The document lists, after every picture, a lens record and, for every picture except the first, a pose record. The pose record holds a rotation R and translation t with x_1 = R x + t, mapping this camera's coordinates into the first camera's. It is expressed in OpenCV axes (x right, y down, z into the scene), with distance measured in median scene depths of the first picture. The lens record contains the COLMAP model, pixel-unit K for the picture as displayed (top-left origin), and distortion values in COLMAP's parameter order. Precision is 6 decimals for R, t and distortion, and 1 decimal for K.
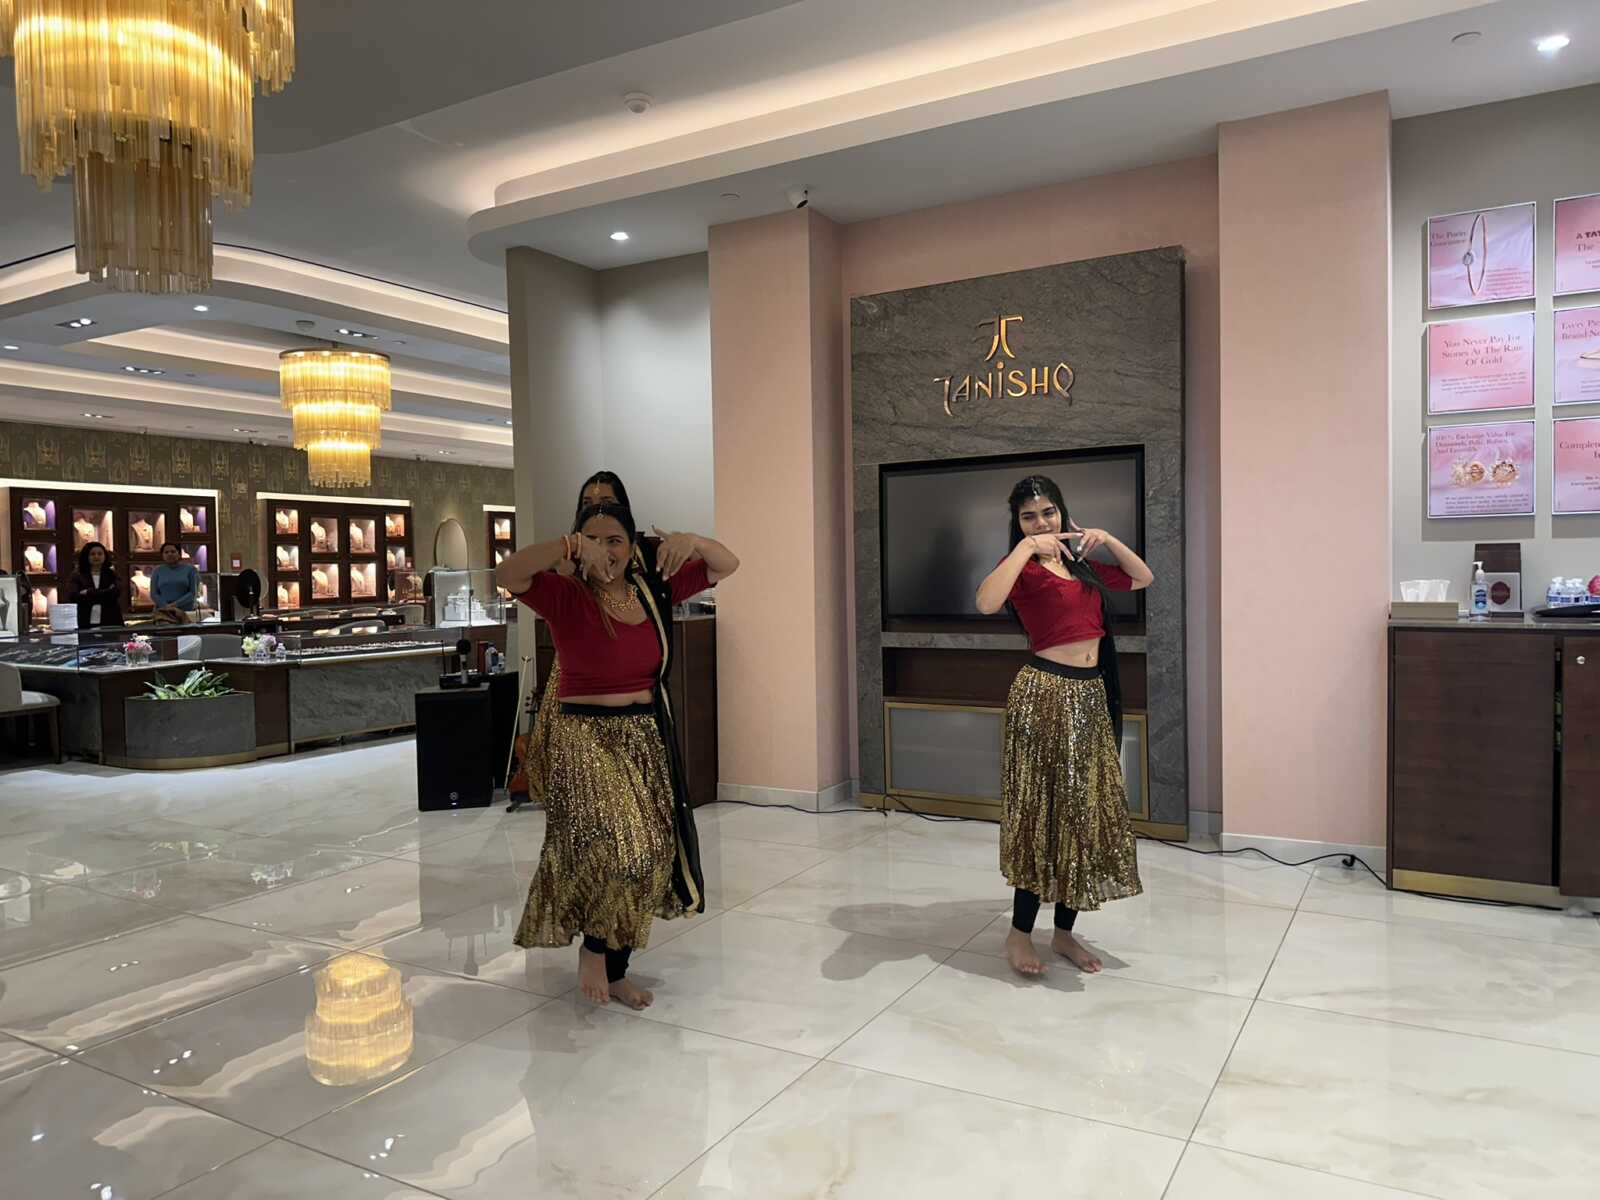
lens RADIAL K [[1133.2, 0, 799.6], [0, 1133.2, 599.3], [0, 0, 1]] dist [0.006036, 0.000700]
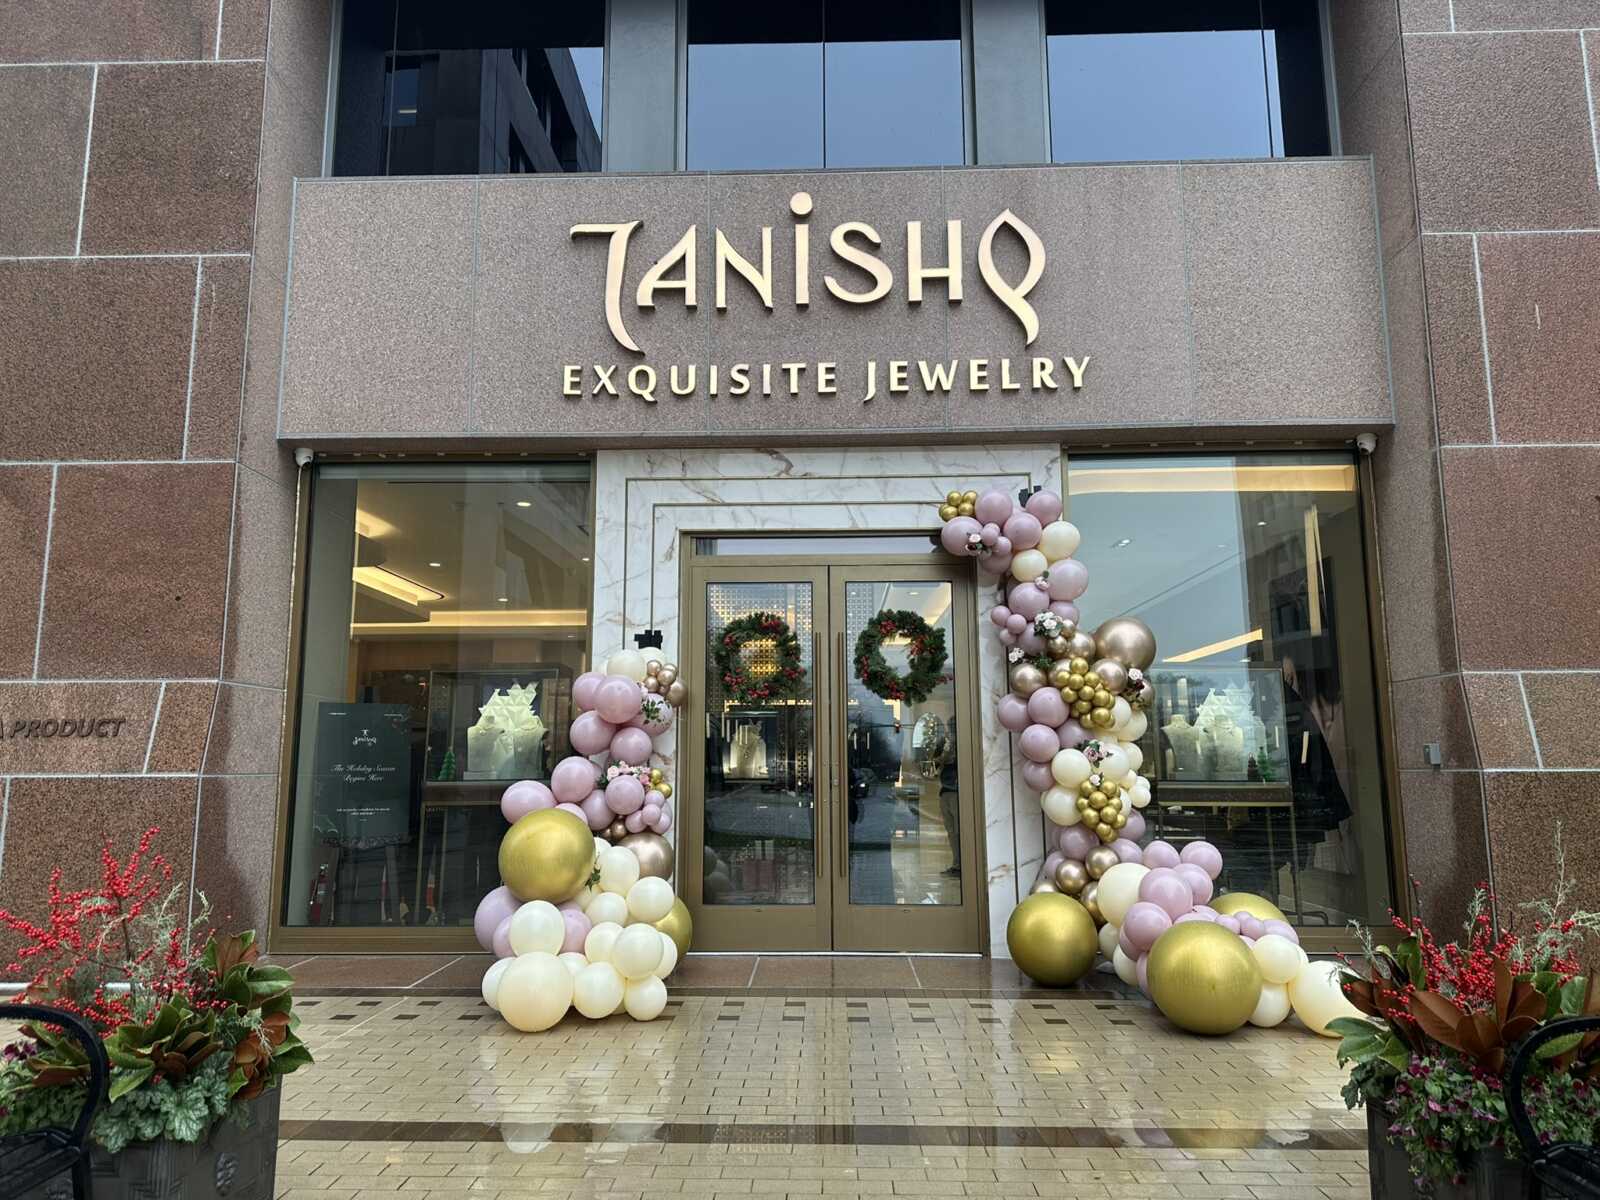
lens RADIAL K [[1133.2, 0, 799.2], [0, 1133.2, 598.1], [0, 0, 1]] dist [0.006036, 0.000700]
pose [[0.879462, 0.082604, 0.468746, 0.016911], [0.007208, 0.982401, -0.186645, -0.018361], [-0.475914, 0.167526, 0.863389, 0.327630]]
